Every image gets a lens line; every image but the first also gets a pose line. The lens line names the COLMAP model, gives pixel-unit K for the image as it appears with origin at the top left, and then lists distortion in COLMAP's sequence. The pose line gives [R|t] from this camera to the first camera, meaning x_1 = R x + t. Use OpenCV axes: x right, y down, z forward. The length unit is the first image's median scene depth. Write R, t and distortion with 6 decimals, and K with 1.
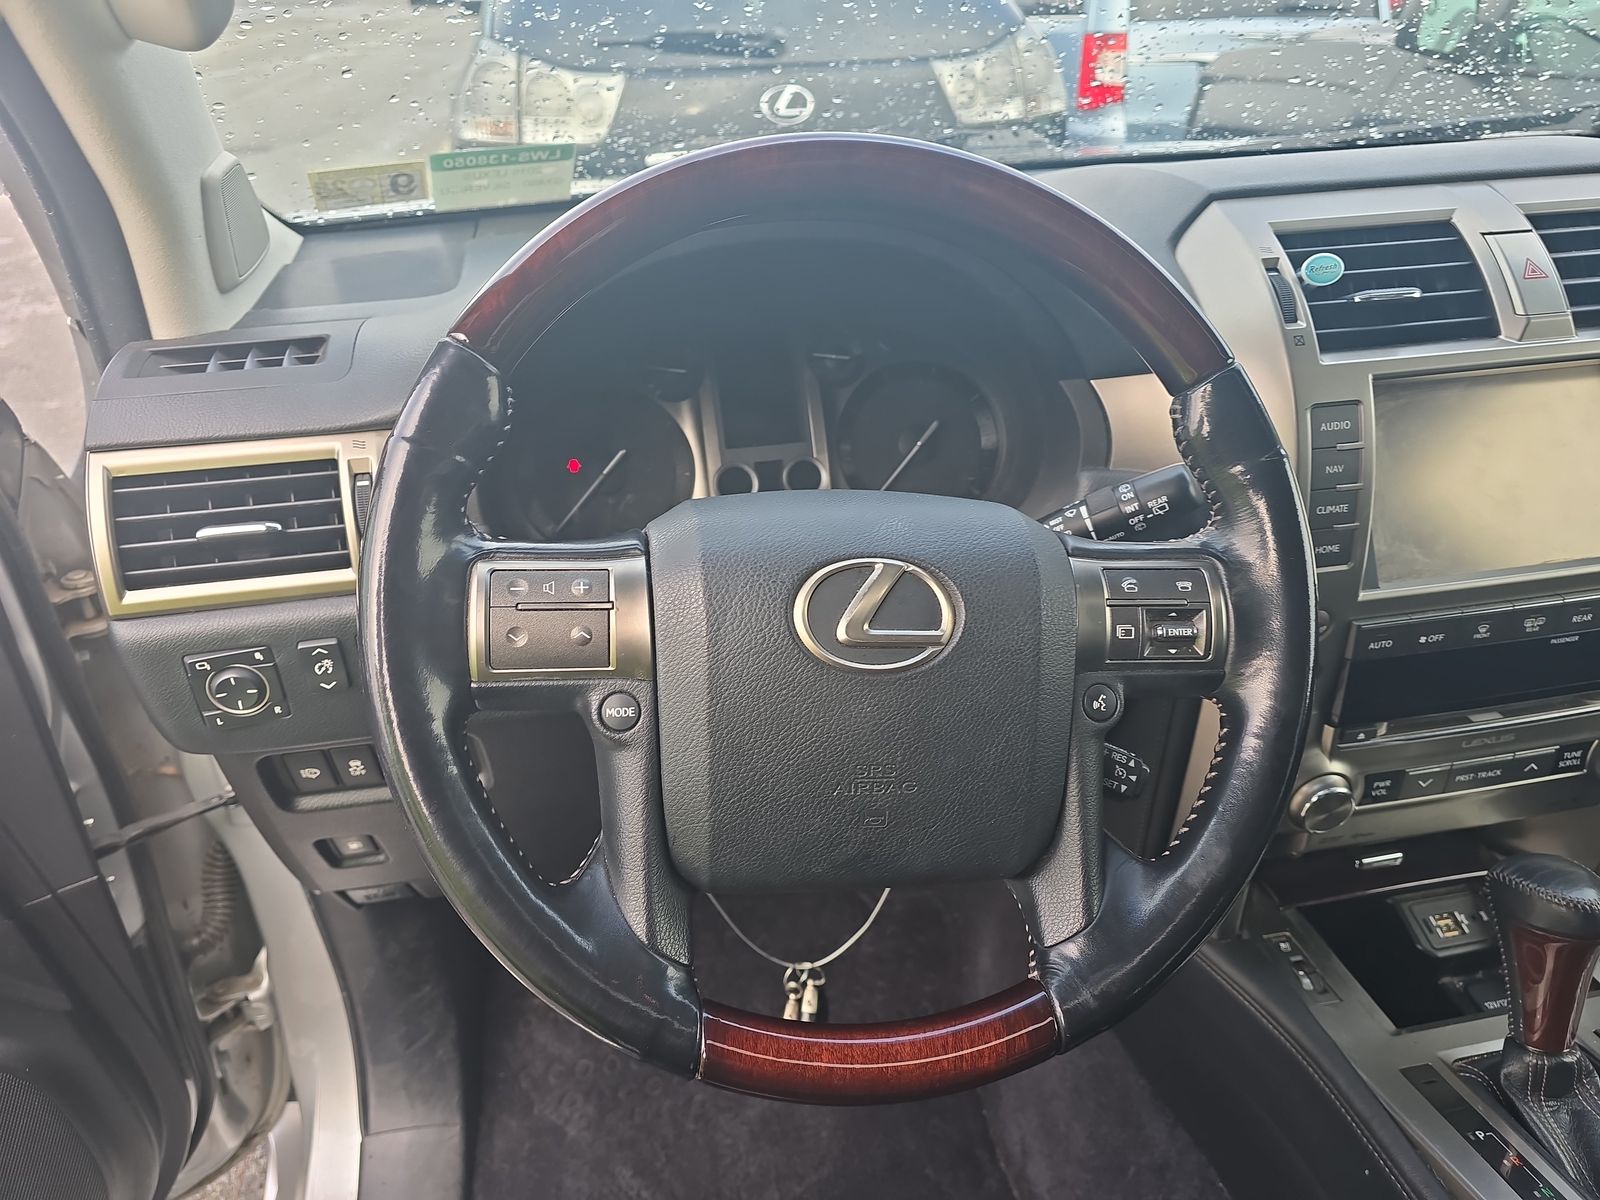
lens RADIAL K [[1079.2, 0, 792.5], [0, 1079.2, 592.3], [0, 0, 1]] dist [0.074513, -0.055544]
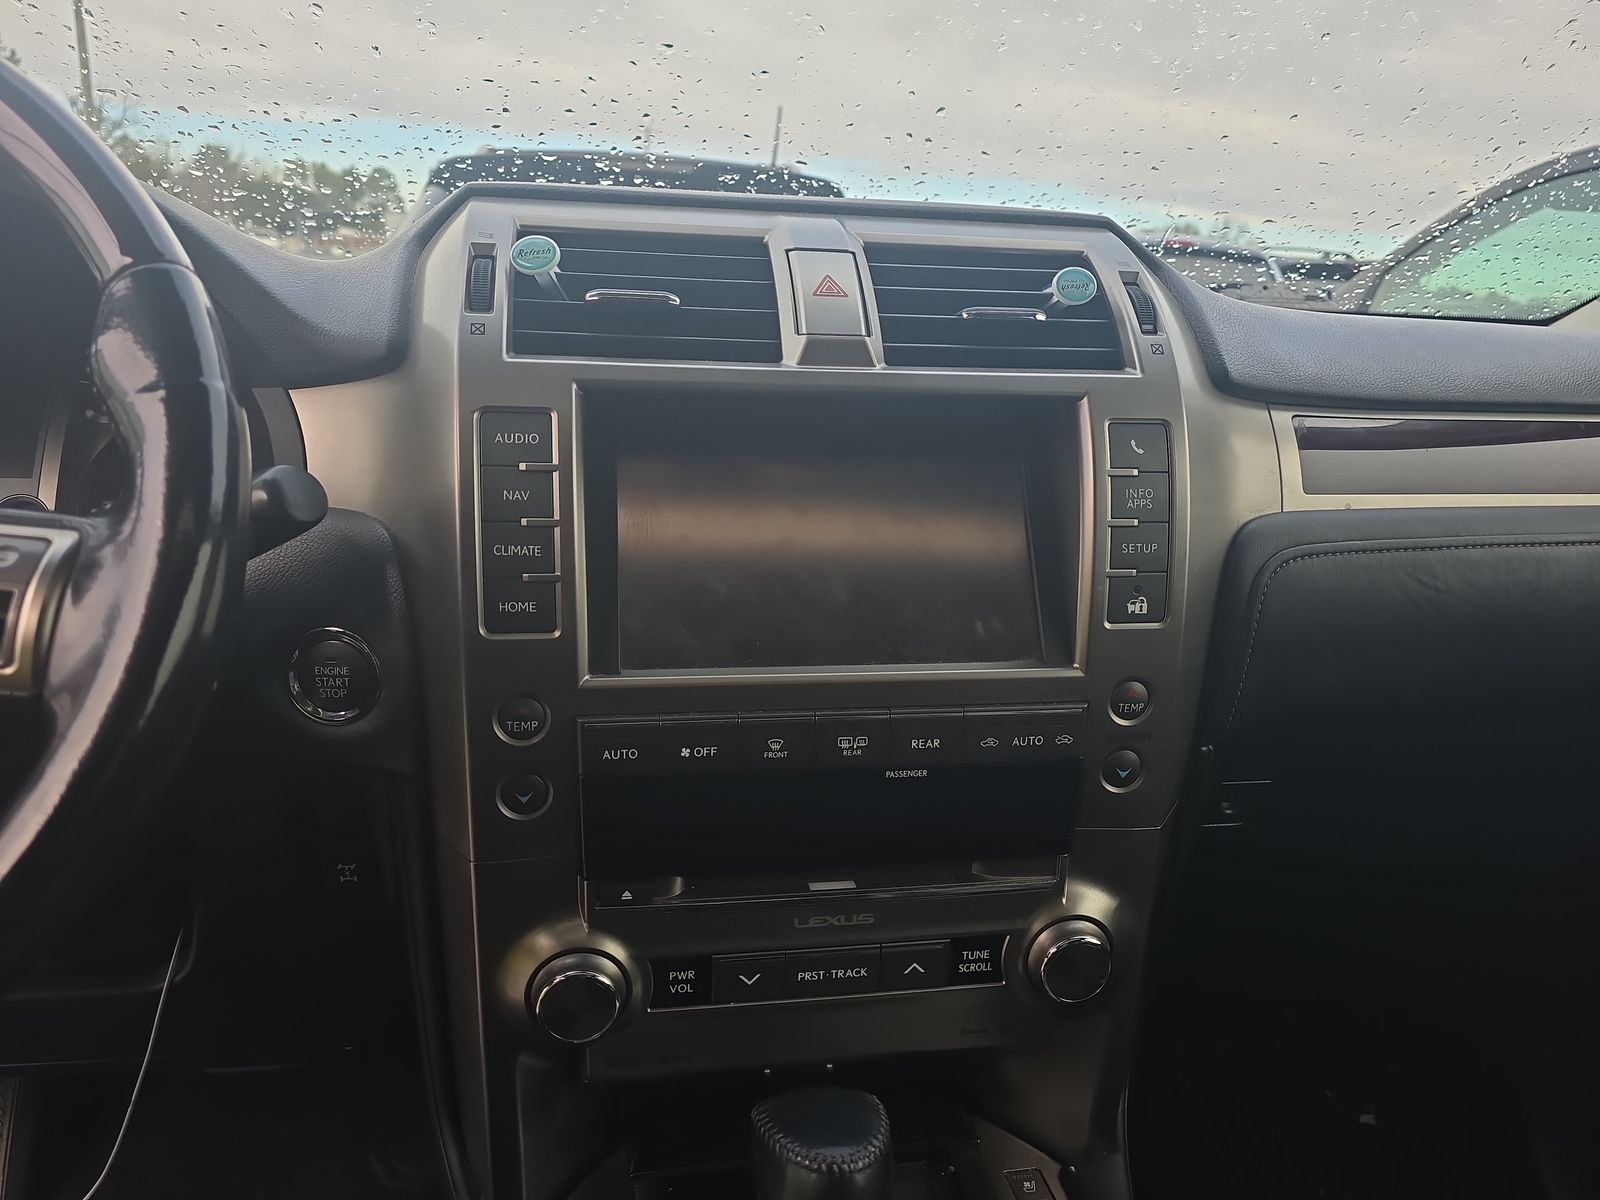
lens RADIAL K [[1079.2, 0, 792.5], [0, 1079.2, 592.3], [0, 0, 1]] dist [0.074513, -0.055544]
pose [[0.997805, 0.060608, -0.026698, 0.657586], [-0.065266, 0.968331, -0.240990, 0.108096], [0.011247, 0.242203, 0.970160, 0.285351]]
